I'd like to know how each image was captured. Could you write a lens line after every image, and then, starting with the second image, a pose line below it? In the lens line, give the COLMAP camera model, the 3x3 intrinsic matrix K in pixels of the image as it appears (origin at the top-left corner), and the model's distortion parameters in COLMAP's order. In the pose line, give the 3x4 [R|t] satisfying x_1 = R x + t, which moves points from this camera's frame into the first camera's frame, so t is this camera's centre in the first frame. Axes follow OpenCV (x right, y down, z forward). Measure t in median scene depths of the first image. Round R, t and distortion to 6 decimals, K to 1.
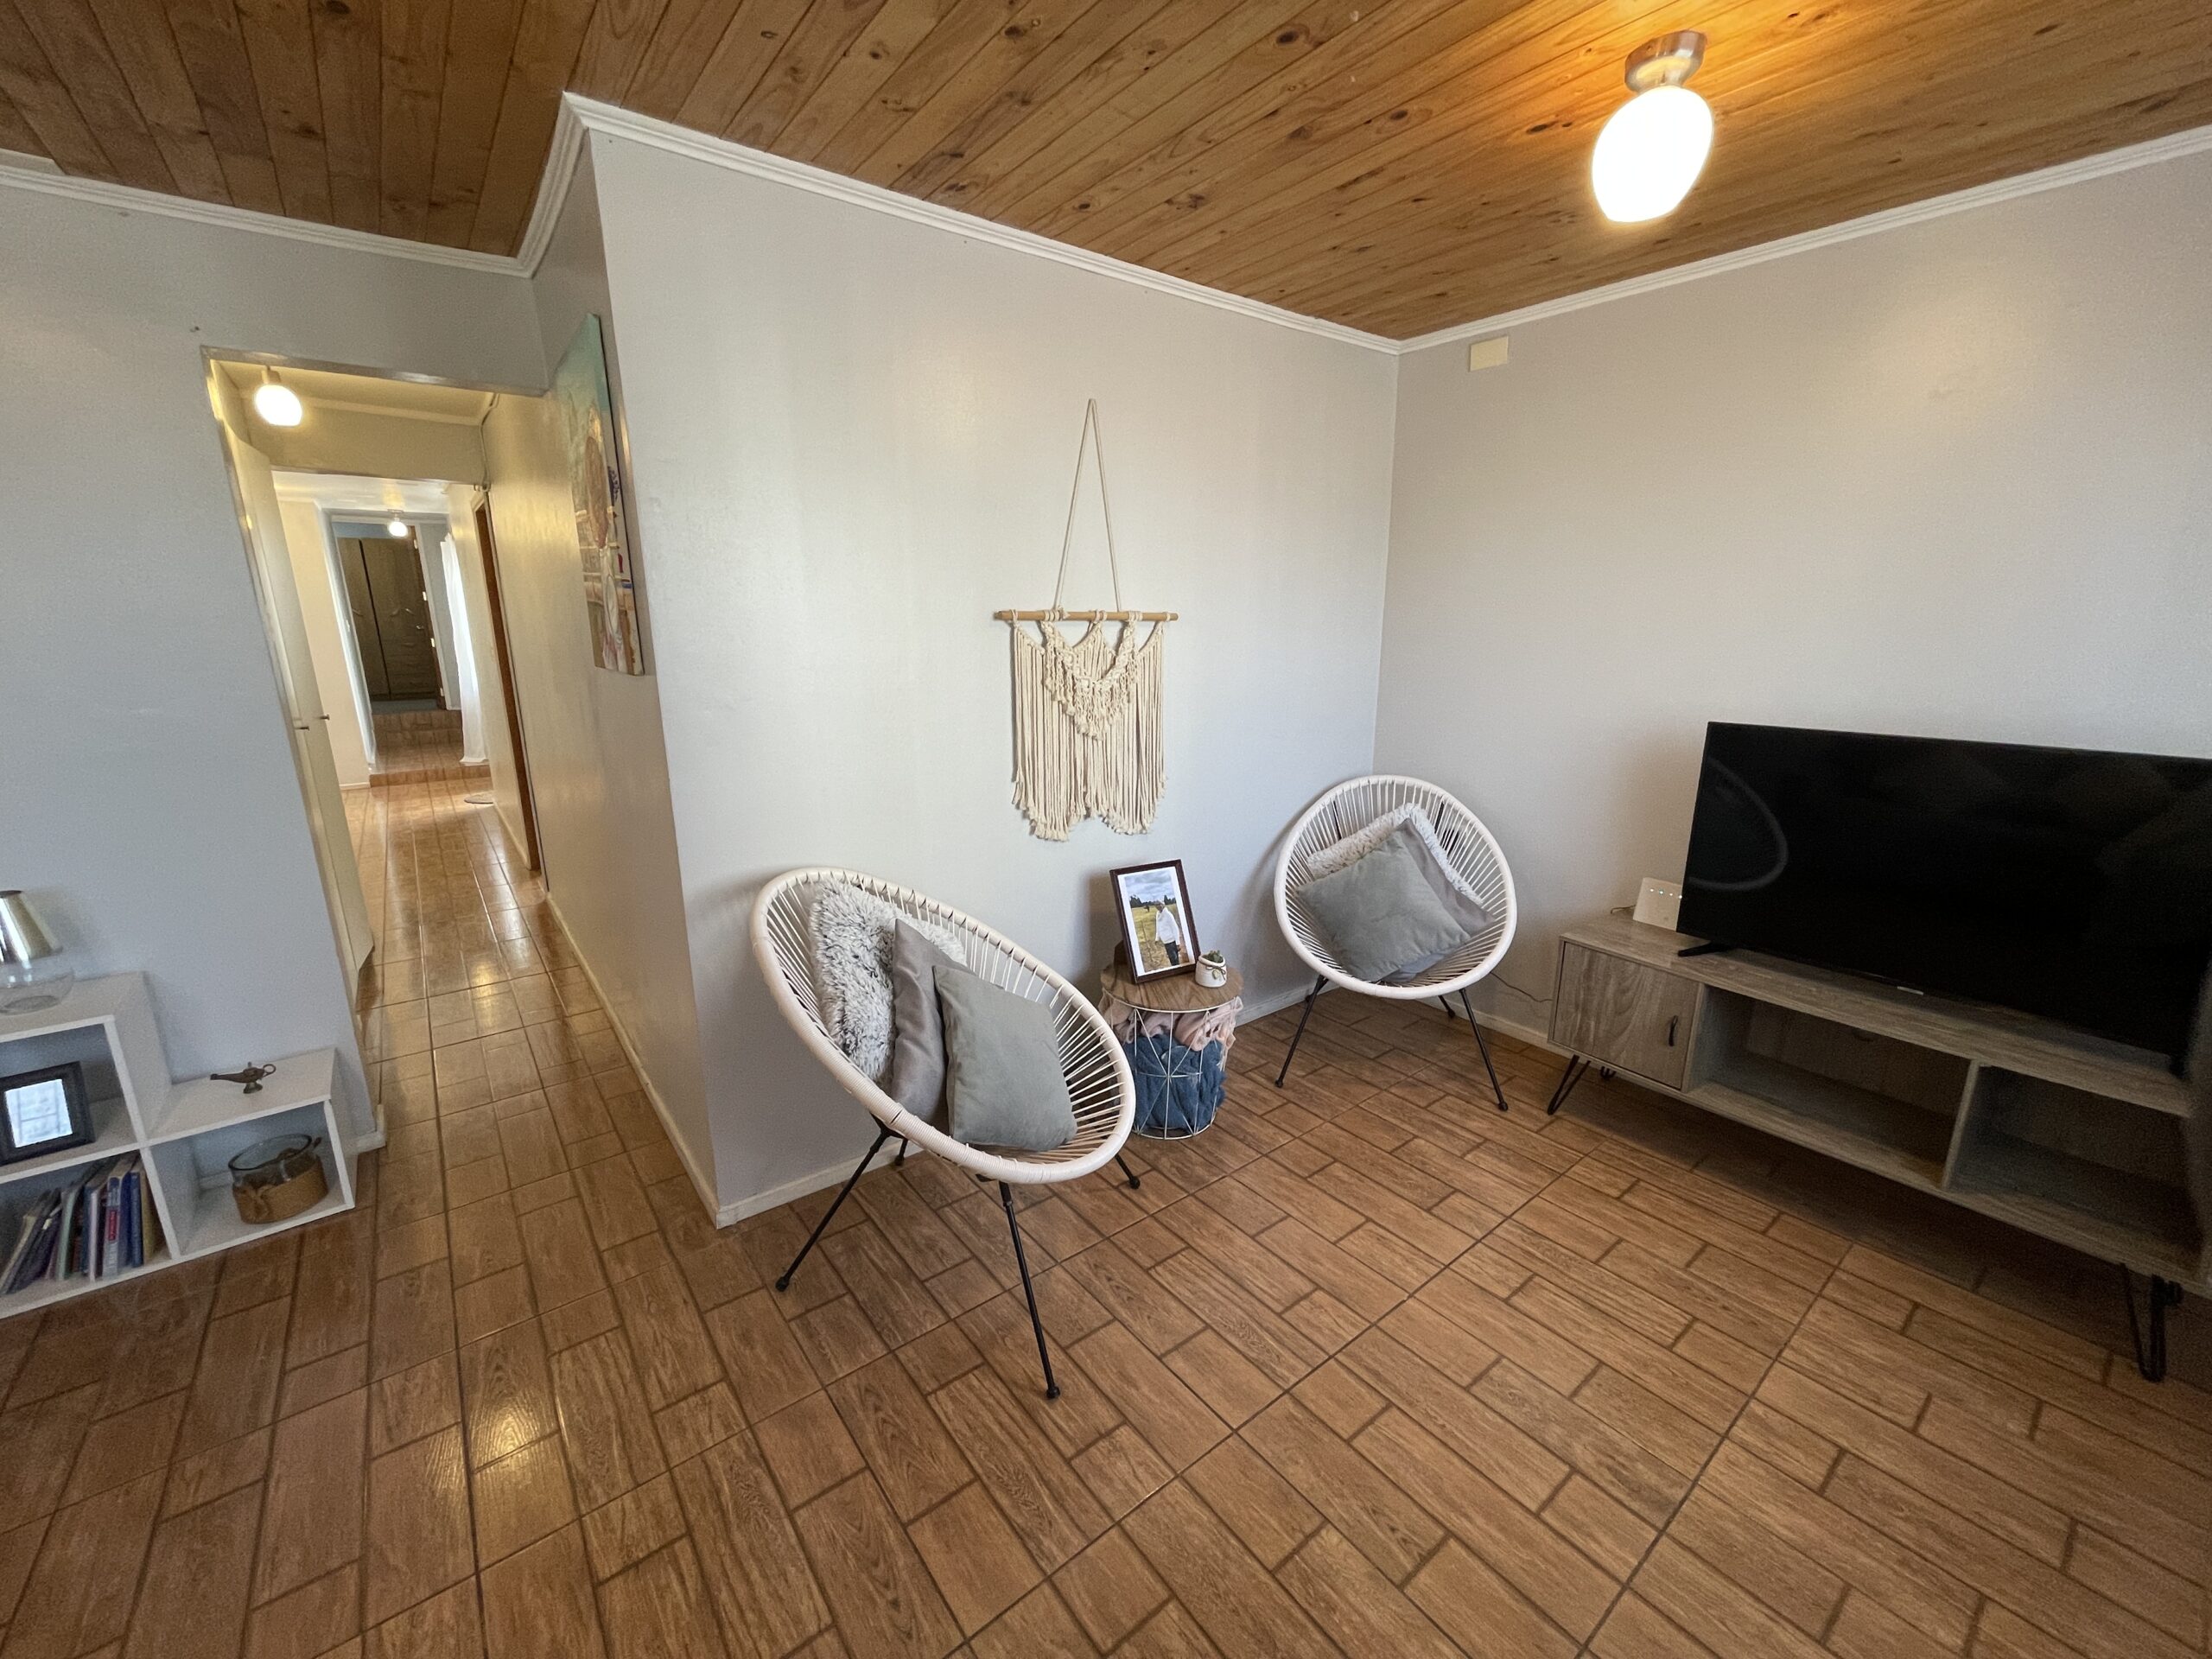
lens RADIAL K [[891.5, 0, 1102.6], [0, 891.5, 833.2], [0, 0, 1]] dist [-0.001849, 0.000393]
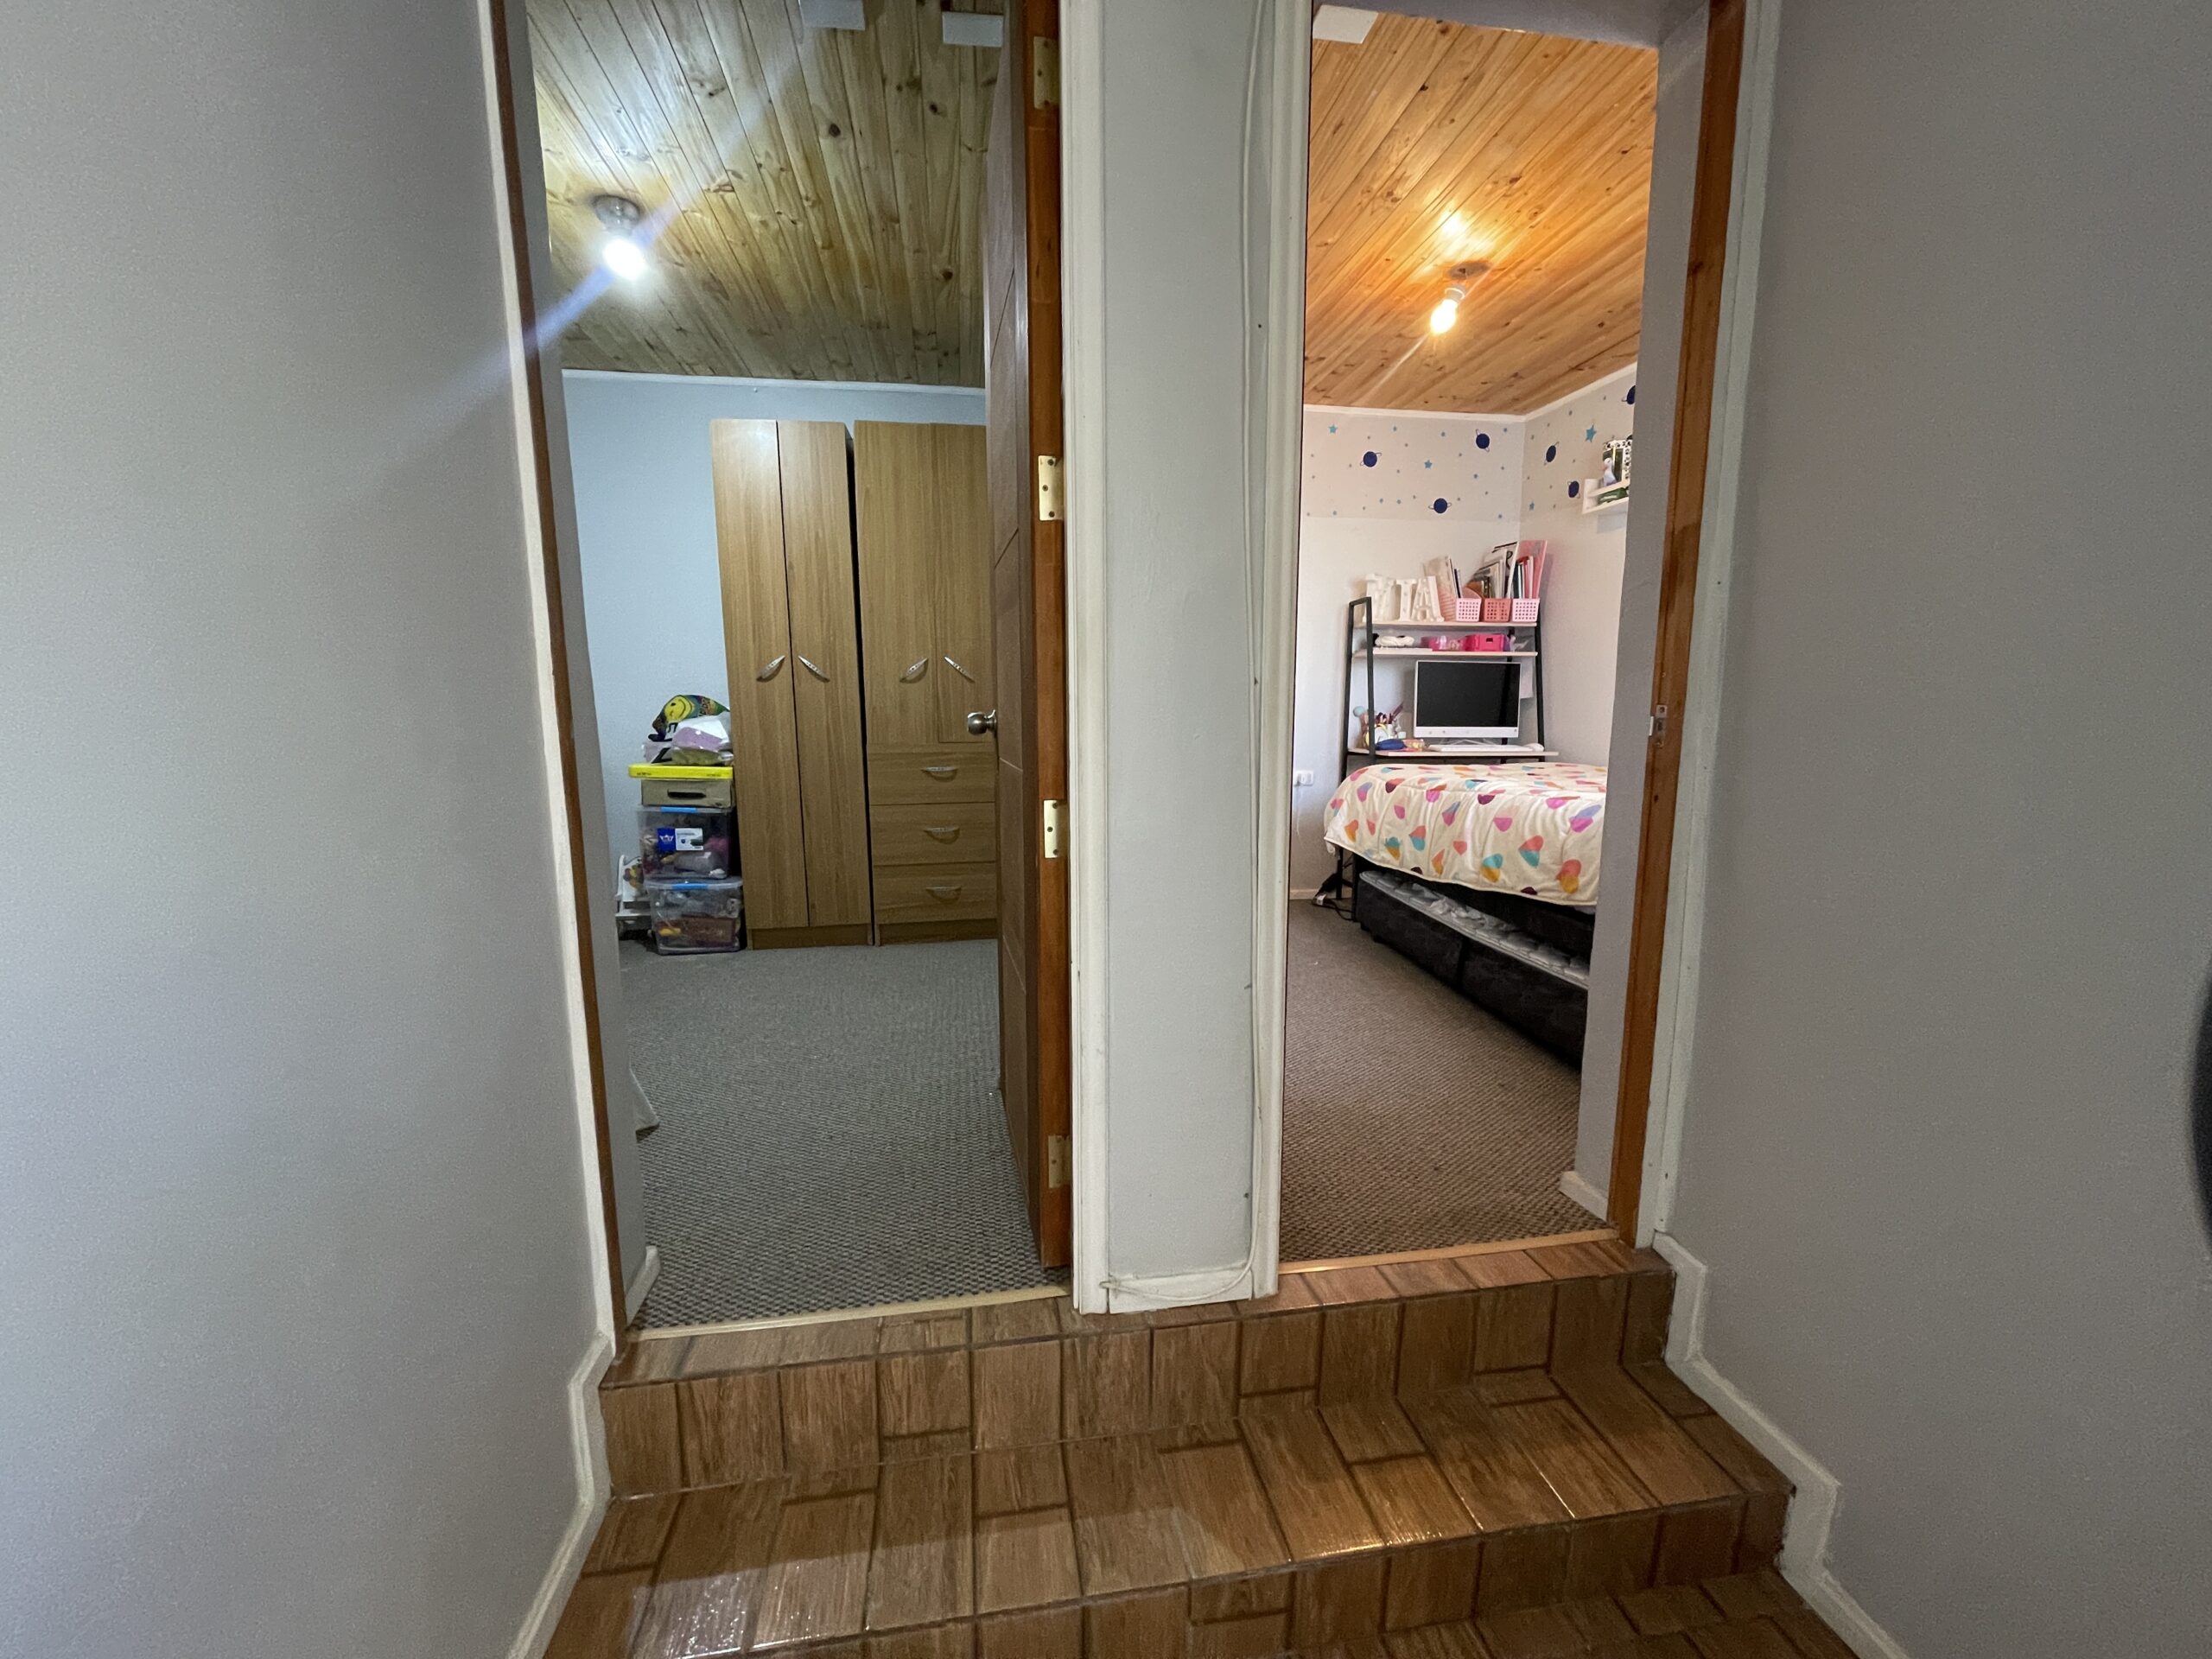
lens RADIAL K [[905.6, 0, 1097.7], [0, 905.6, 828.9], [0, 0, 1]] dist [-0.003559, 0.000041]
pose [[0.881835, 0.071854, -0.466052, -0.728395], [-0.116615, 0.990854, -0.067887, -0.219978], [0.456911, 0.114214, 0.882149, 0.940946]]
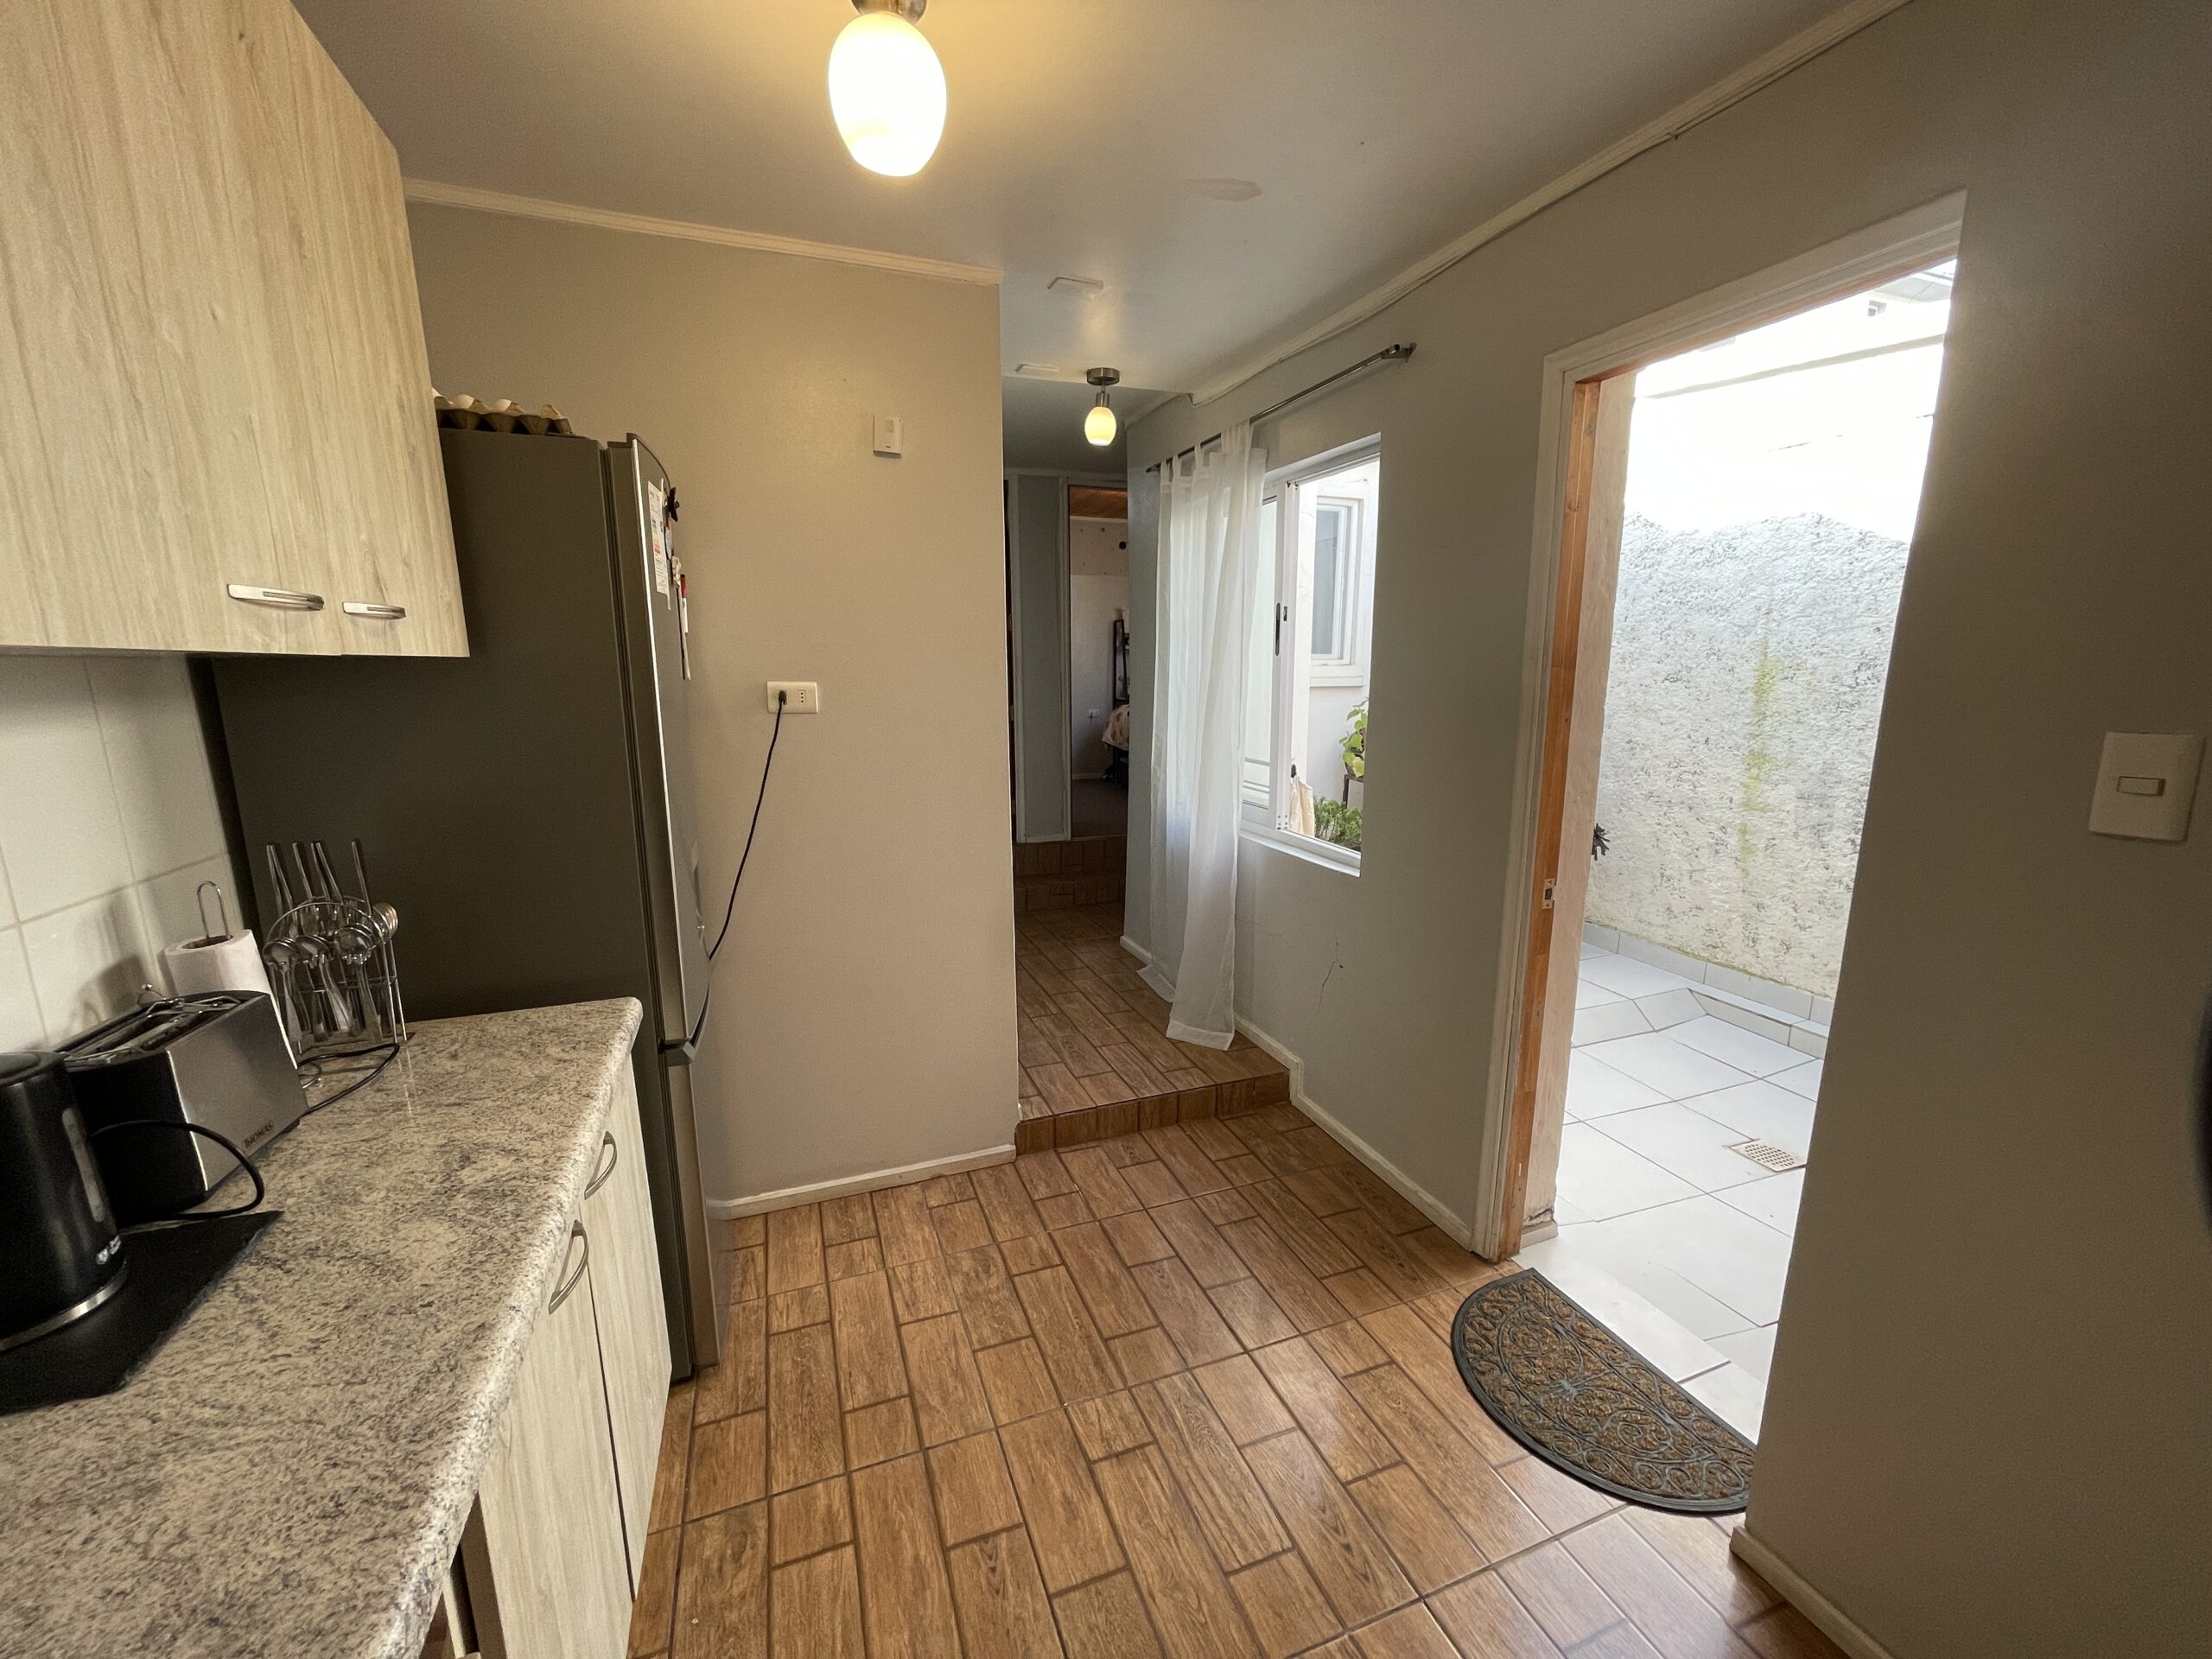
lens RADIAL K [[891.5, 0, 1102.6], [0, 891.5, 833.2], [0, 0, 1]] dist [-0.001849, 0.000393]
pose [[0.956328, 0.056726, -0.286739, -0.589174], [-0.071468, 0.996592, -0.041202, -0.136831], [0.283425, 0.059895, 0.957122, 0.570584]]
